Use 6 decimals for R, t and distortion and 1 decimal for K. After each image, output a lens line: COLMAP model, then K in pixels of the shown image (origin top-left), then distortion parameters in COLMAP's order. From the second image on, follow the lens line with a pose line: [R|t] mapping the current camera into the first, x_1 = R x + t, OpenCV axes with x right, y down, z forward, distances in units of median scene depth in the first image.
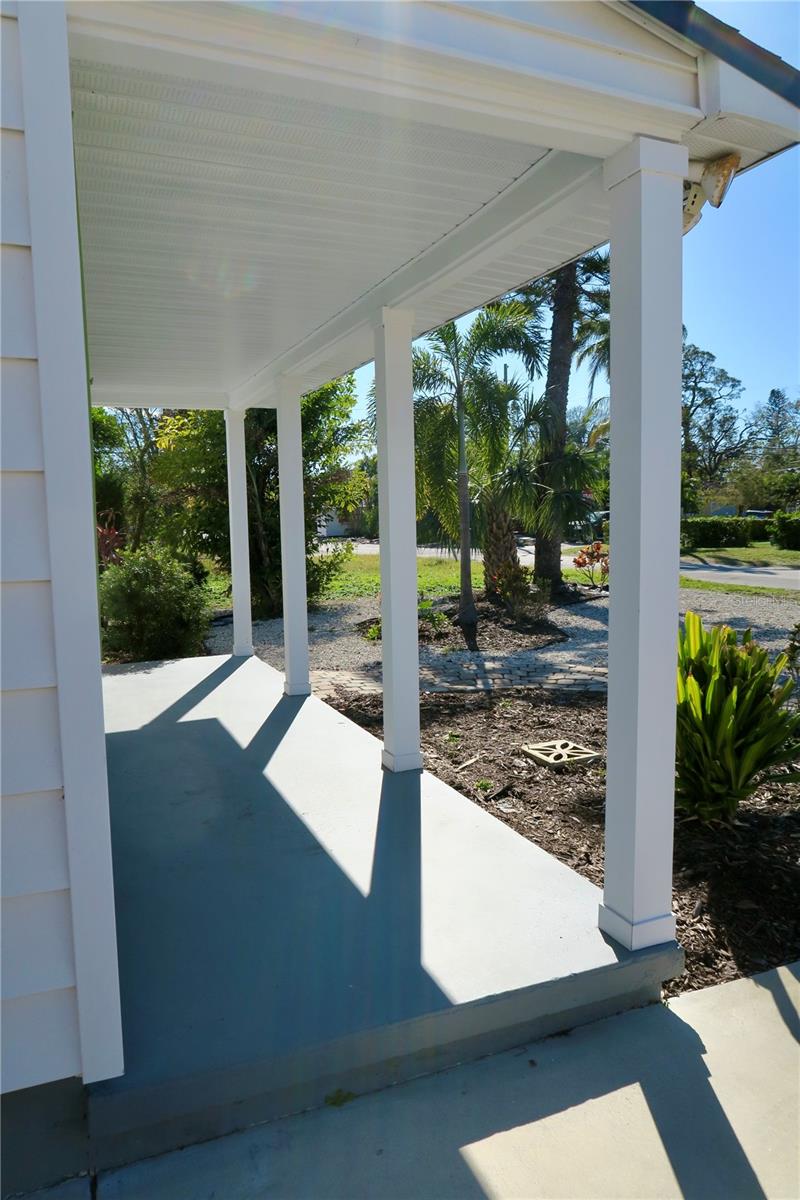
lens RADIAL K [[799.7, 0, 404.3], [0, 799.7, 617.3], [0, 0, 1]] dist [-0.056347, 0.004613]
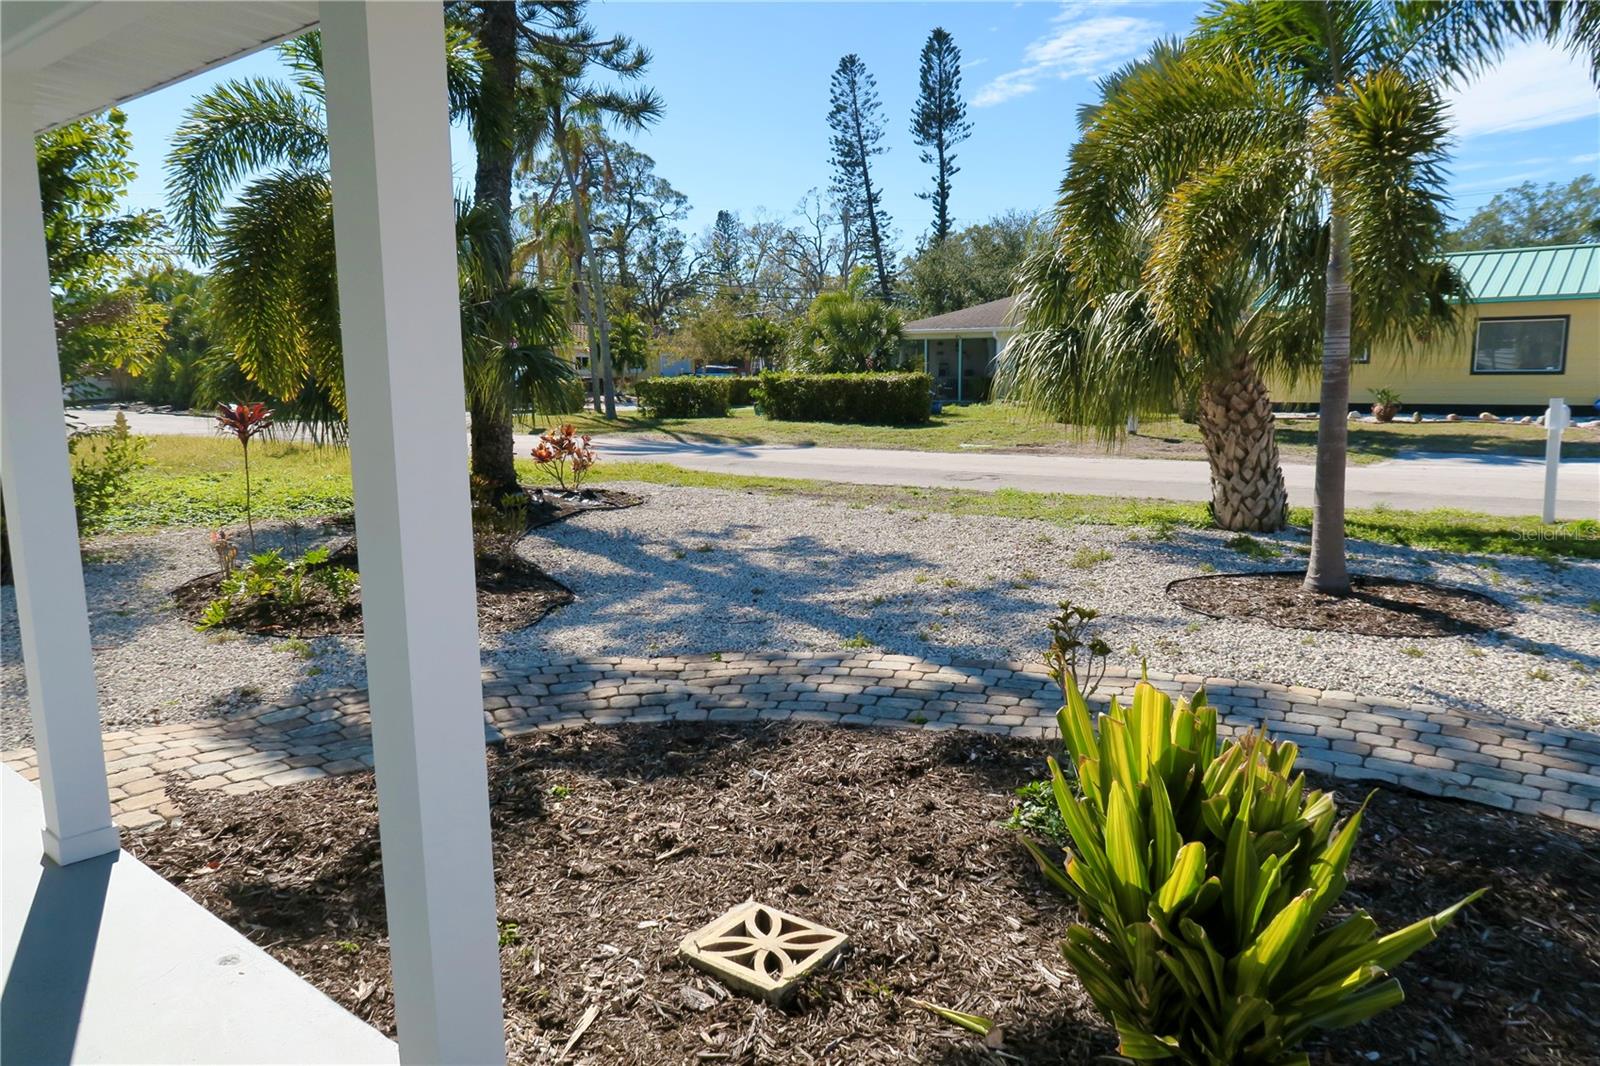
lens RADIAL K [[1089.8, 0, 799.9], [0, 1089.8, 557.4], [0, 0, 1]] dist [-0.031087, 0.003412]
pose [[0.879967, -0.066330, 0.470380, -0.024874], [0.045823, 0.997438, 0.054929, -0.031792], [-0.472819, -0.026781, 0.880753, 0.143322]]
